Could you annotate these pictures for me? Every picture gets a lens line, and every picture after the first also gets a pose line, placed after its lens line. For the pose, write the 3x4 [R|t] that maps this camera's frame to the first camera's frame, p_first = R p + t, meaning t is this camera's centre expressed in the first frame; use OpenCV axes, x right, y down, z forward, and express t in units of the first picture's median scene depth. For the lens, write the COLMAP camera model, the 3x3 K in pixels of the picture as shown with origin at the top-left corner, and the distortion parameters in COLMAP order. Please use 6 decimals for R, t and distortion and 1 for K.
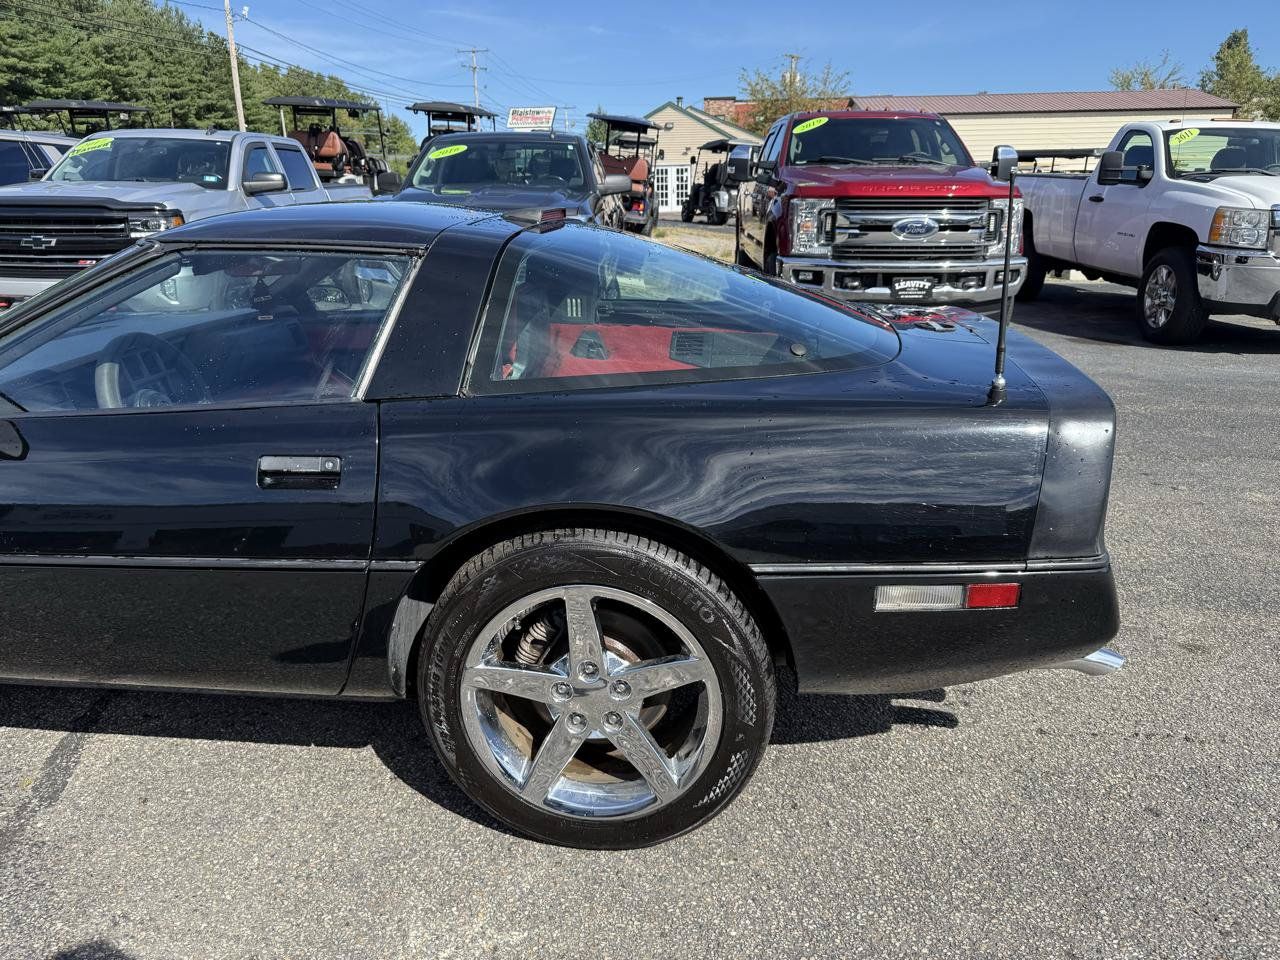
lens RADIAL K [[895.9, 0, 637.2], [0, 895.9, 488.1], [0, 0, 1]] dist [0.001371, -0.012403]
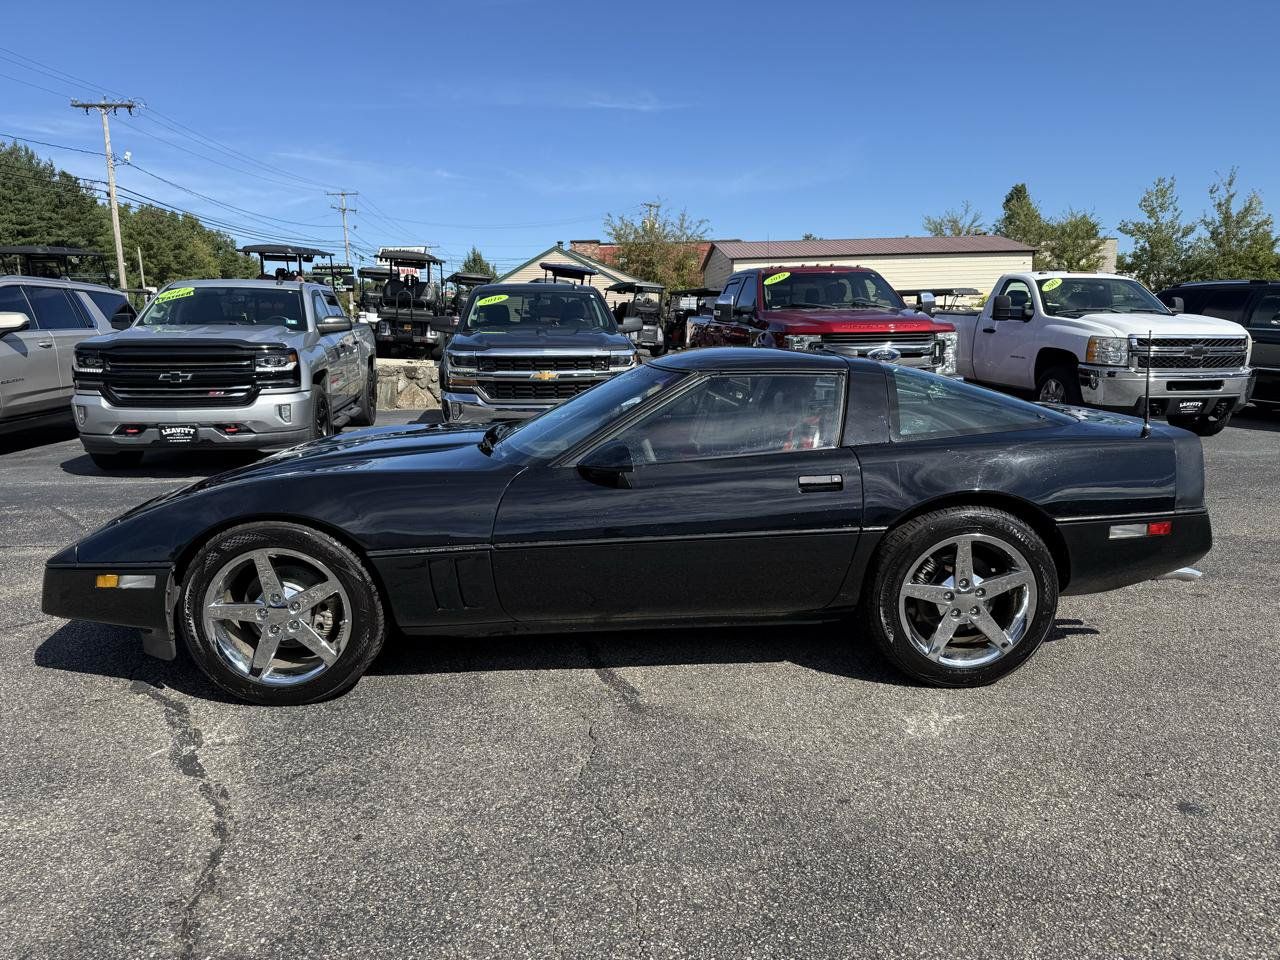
lens RADIAL K [[891.2, 0, 643.8], [0, 891.2, 495.1], [0, 0, 1]] dist [0.000048, -0.006065]
pose [[0.986031, -0.039328, 0.161853, -0.214378], [0.059839, 0.990493, -0.123867, 0.044014], [-0.155443, 0.131822, 0.979010, -0.161443]]
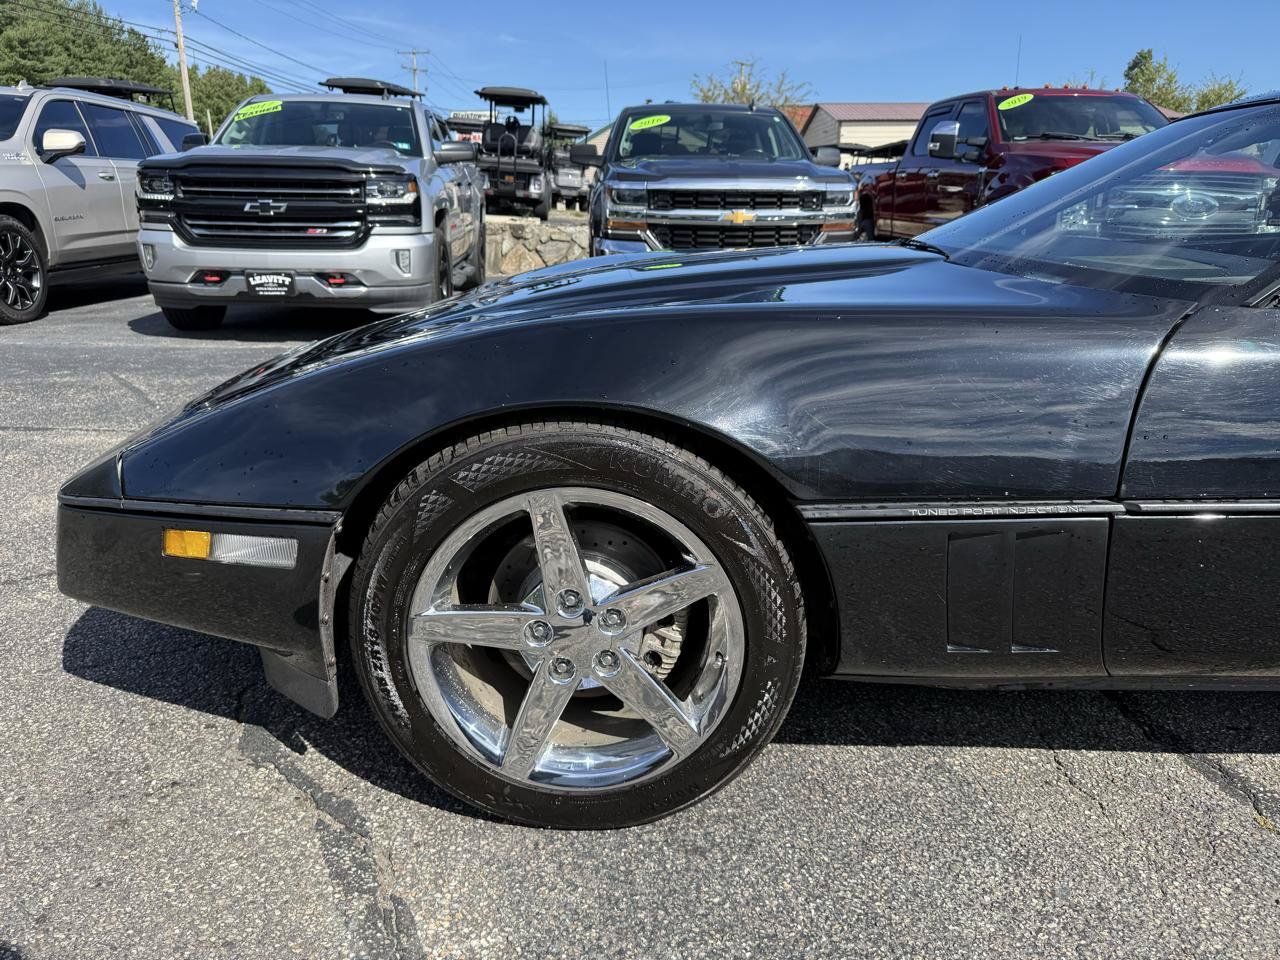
lens RADIAL K [[895.9, 0, 637.2], [0, 895.9, 488.1], [0, 0, 1]] dist [0.001371, -0.012403]
pose [[0.996369, -0.019986, 0.082759, -0.309435], [0.020681, 0.999758, -0.007552, 0.012337], [-0.082588, 0.009236, 0.996541, 0.075589]]
